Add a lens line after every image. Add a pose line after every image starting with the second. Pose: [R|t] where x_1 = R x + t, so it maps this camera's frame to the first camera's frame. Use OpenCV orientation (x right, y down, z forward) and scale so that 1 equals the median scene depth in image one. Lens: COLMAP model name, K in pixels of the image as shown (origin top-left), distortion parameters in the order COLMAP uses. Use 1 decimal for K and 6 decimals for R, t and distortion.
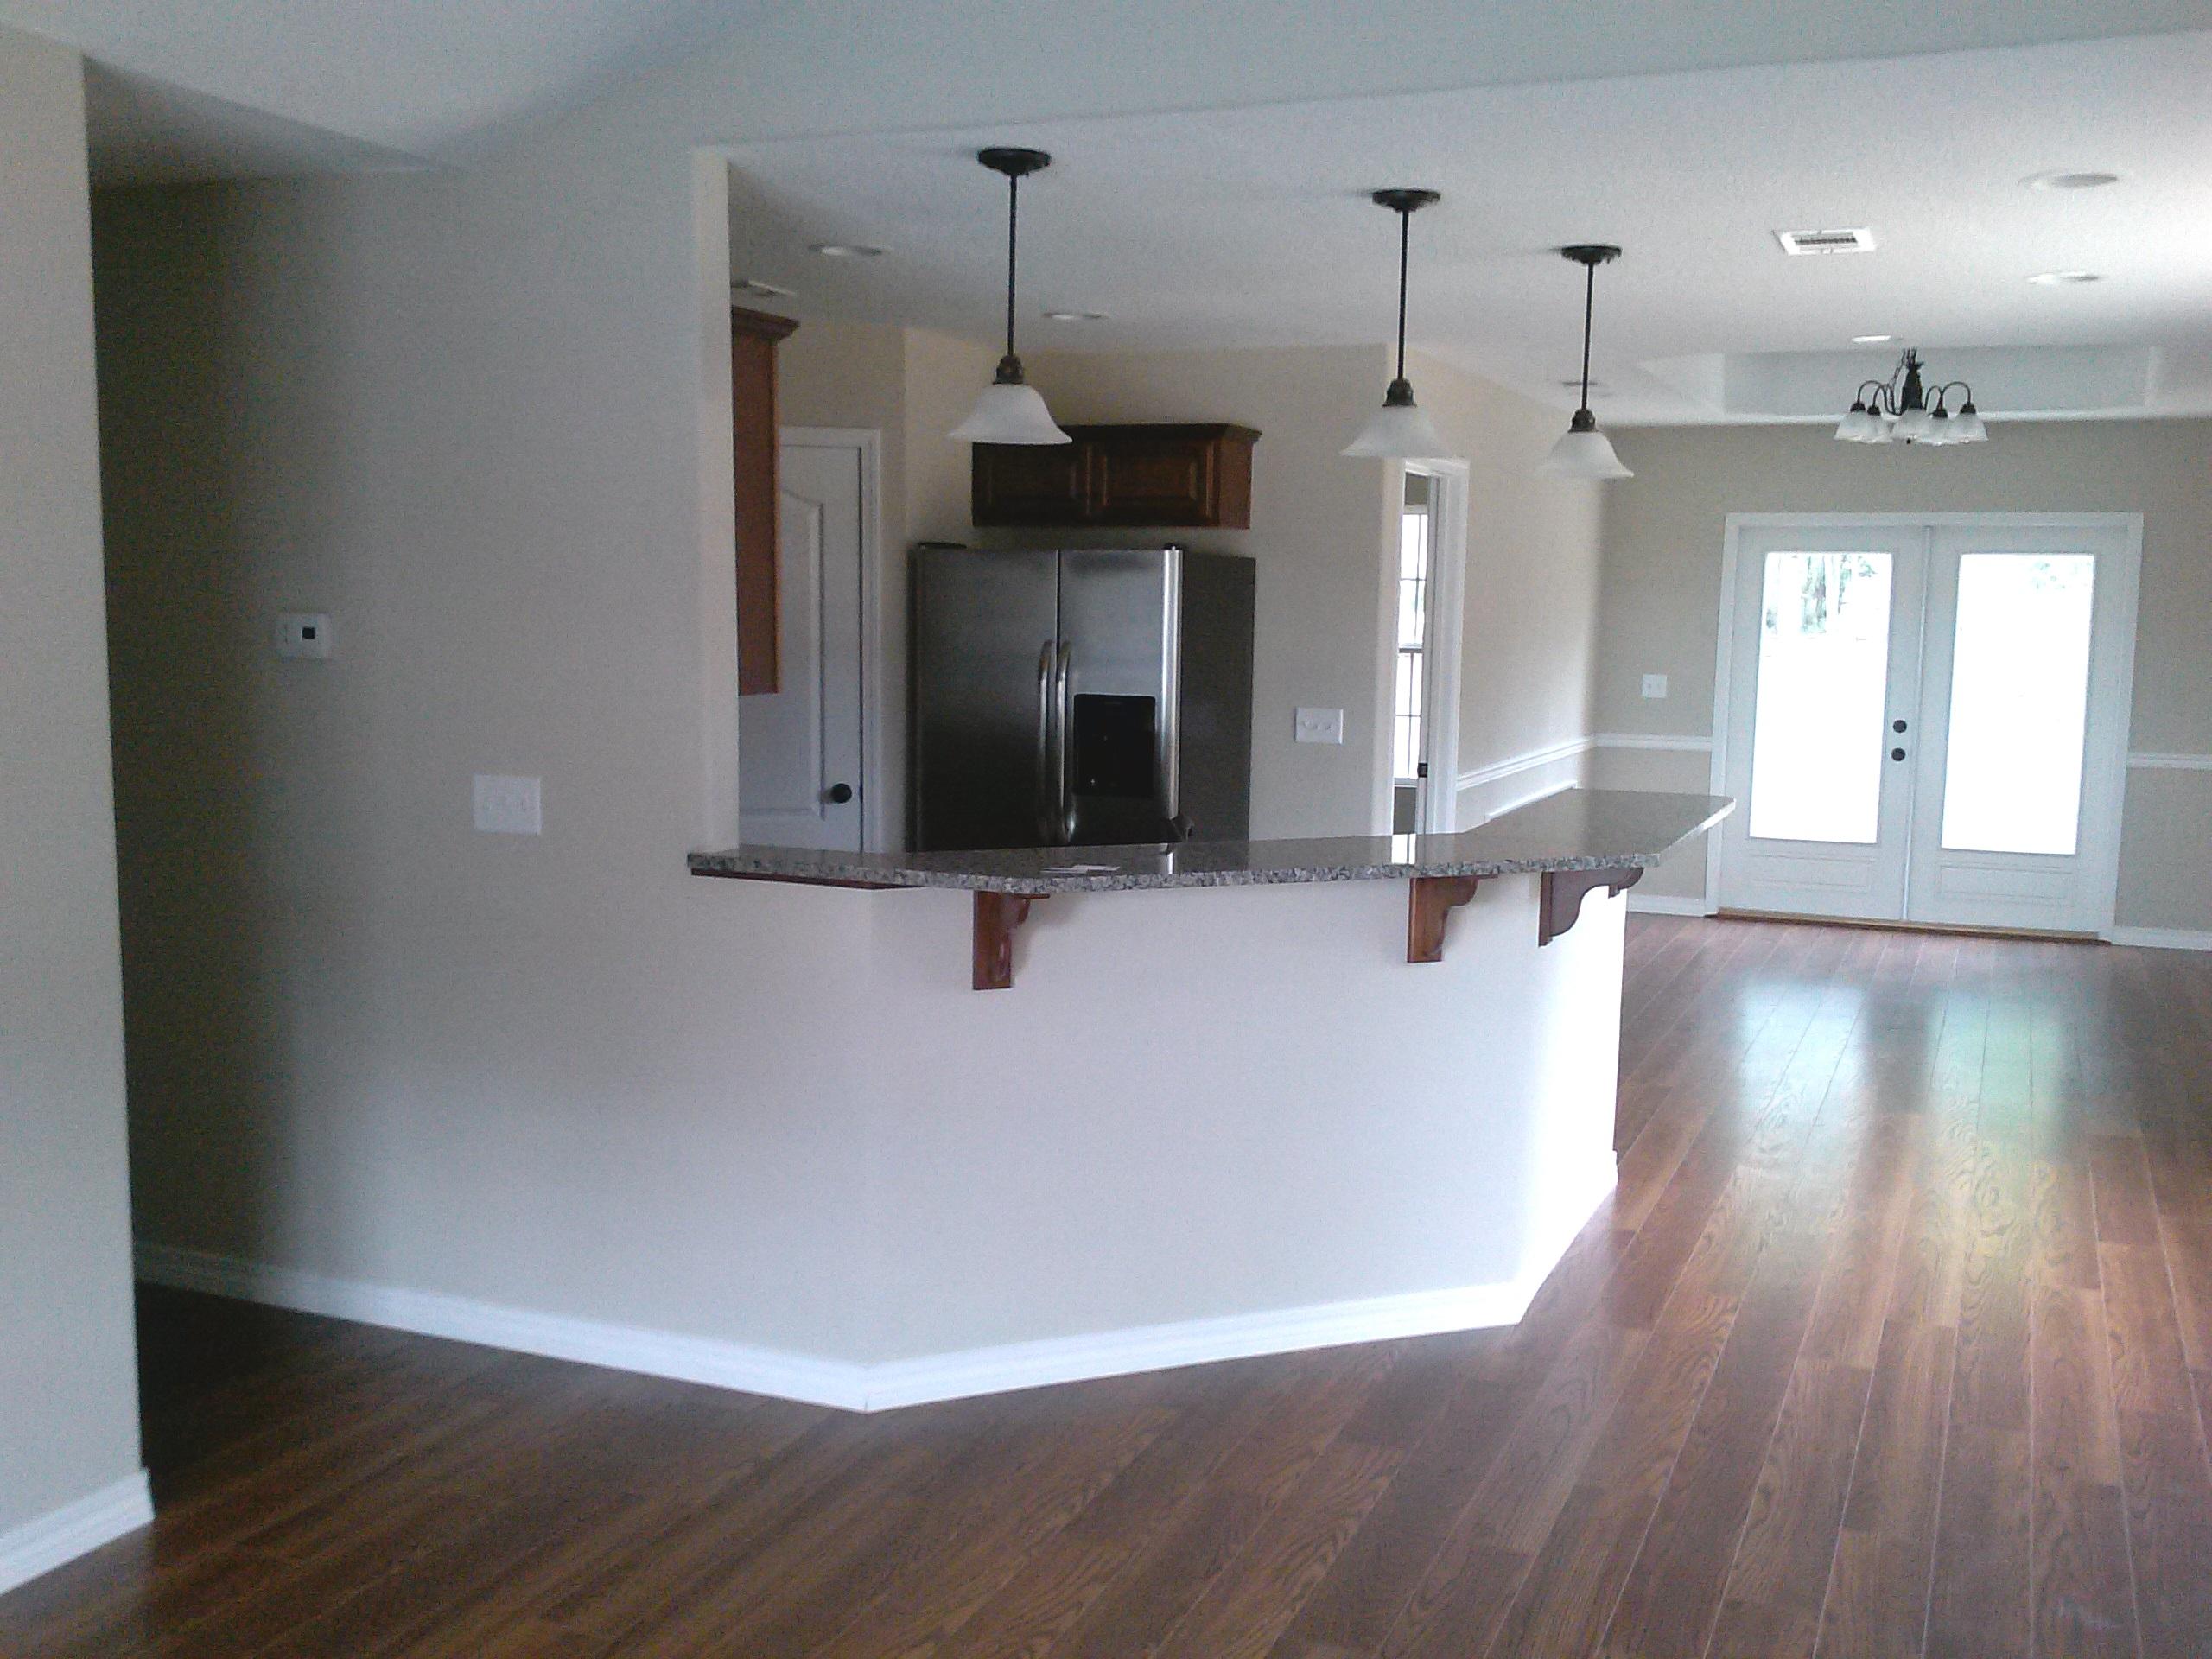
lens RADIAL K [[2121.1, 0, 1096.0], [0, 2121.1, 827.3], [0, 0, 1]] dist [-0.023104, 0.000000]
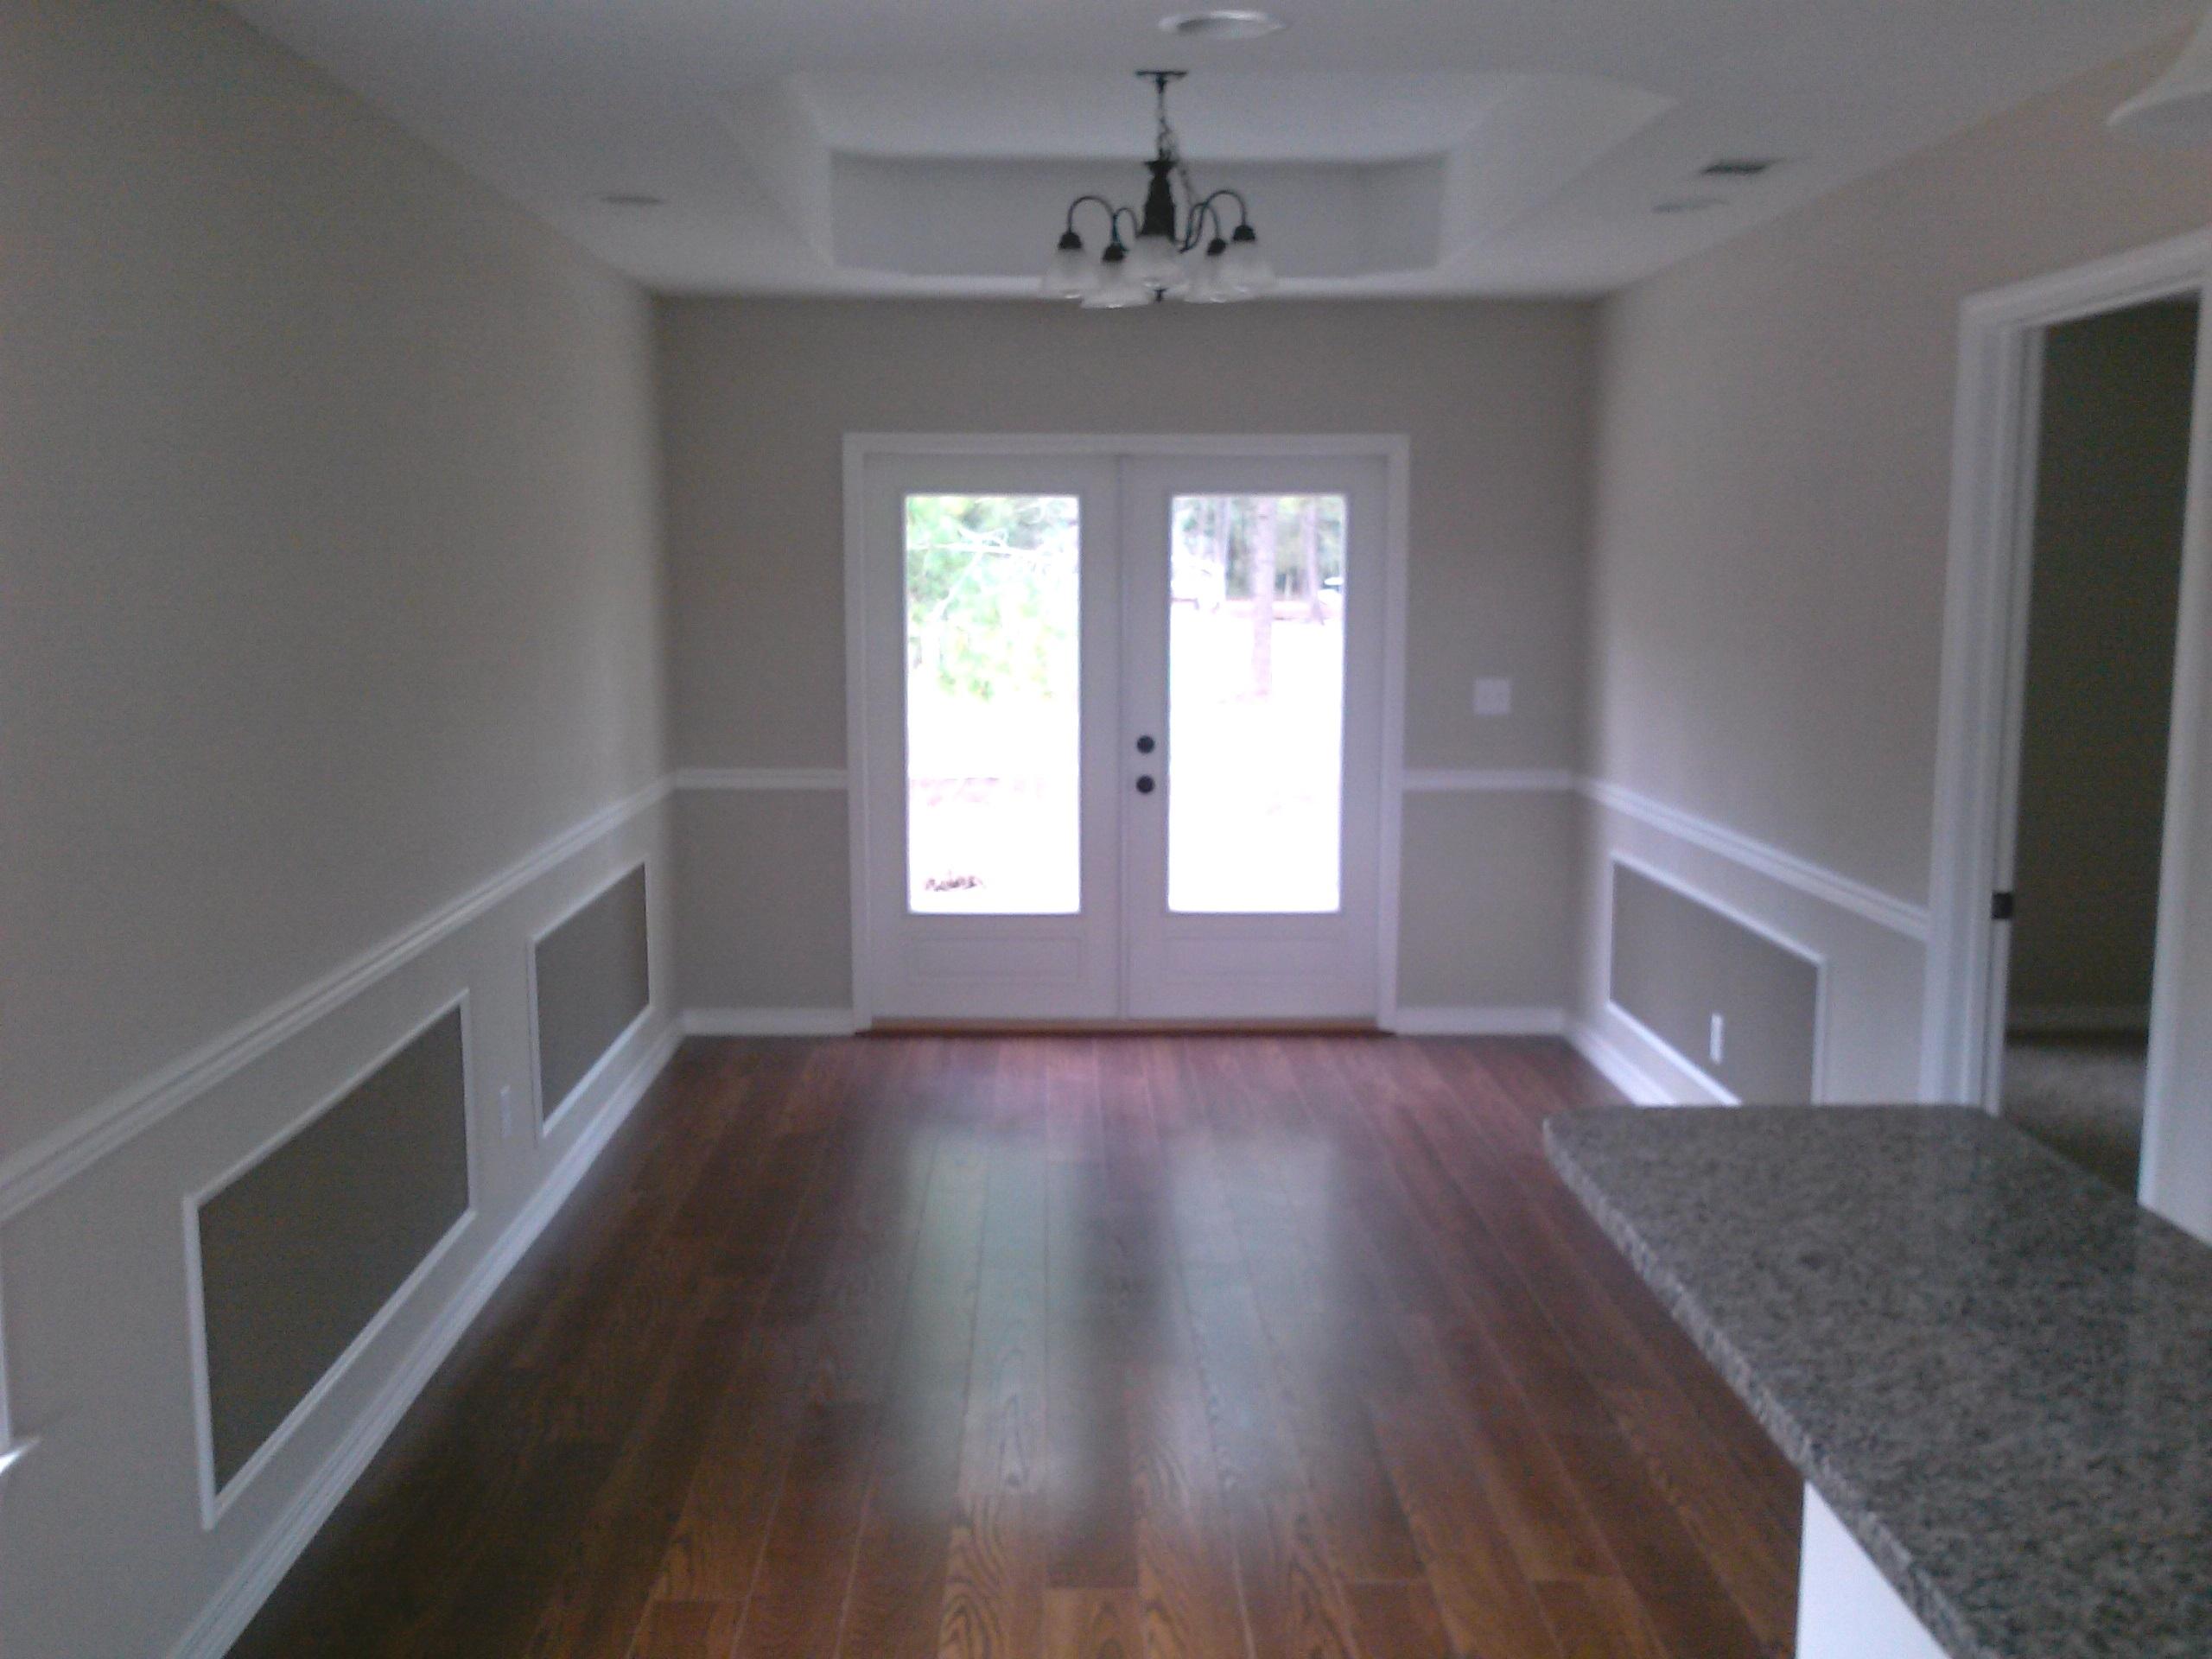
lens RADIAL K [[2121.1, 0, 1100.9], [0, 2121.1, 836.0], [0, 0, 1]] dist [-0.023104, 0.000000]
pose [[0.914053, -0.070473, 0.399426, 0.101893], [0.057122, 0.997341, 0.045247, -0.050528], [-0.401552, -0.018542, 0.915648, 0.371820]]
